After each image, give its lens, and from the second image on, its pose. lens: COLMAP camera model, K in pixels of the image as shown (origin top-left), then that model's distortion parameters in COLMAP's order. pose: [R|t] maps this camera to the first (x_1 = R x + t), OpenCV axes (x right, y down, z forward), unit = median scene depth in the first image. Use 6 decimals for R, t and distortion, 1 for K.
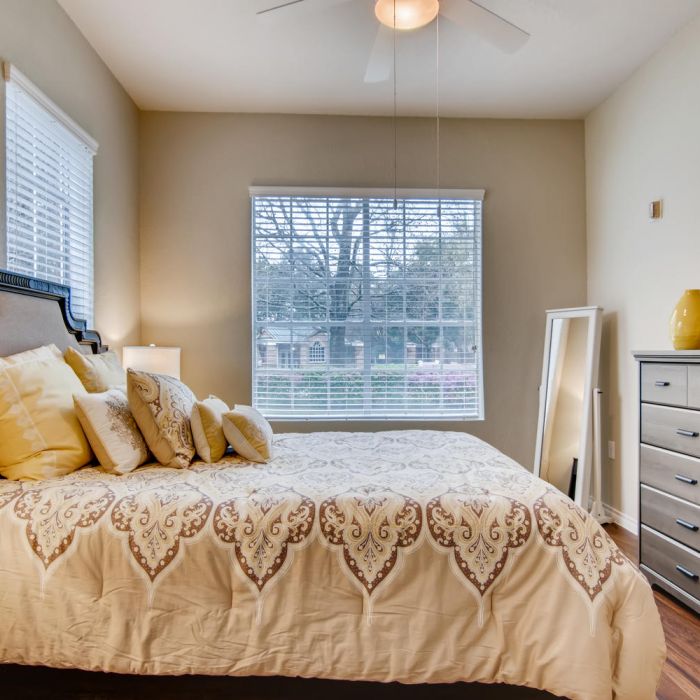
lens RADIAL K [[539.6, 0, 350.0], [0, 539.6, 350.0], [0, 0, 1]] dist [-0.010060, -0.006300]
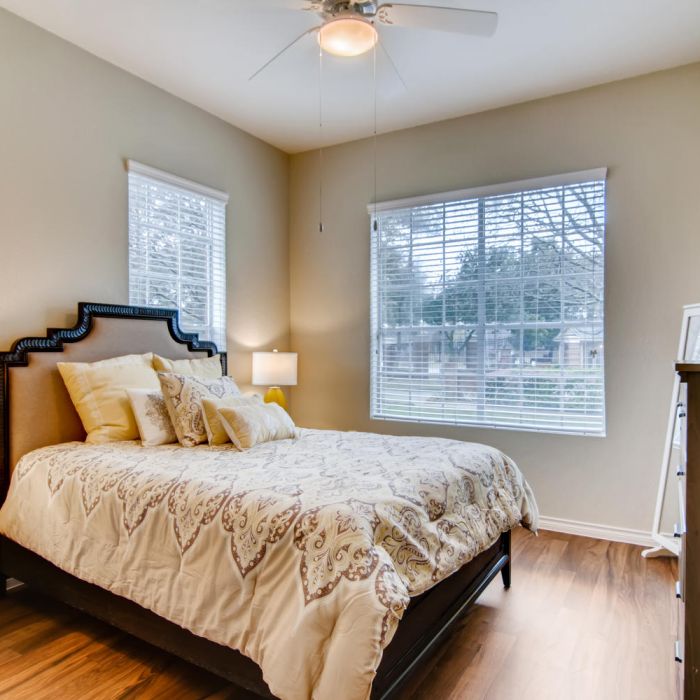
lens RADIAL K [[542.8, 0, 350.0], [0, 542.8, 350.0], [0, 0, 1]] dist [-0.023979, 0.003789]
pose [[0.831739, -0.001188, -0.555166, 1.048030], [0.003362, 0.999990, 0.002896, -0.031246], [0.555157, -0.004275, 0.831735, 0.167636]]
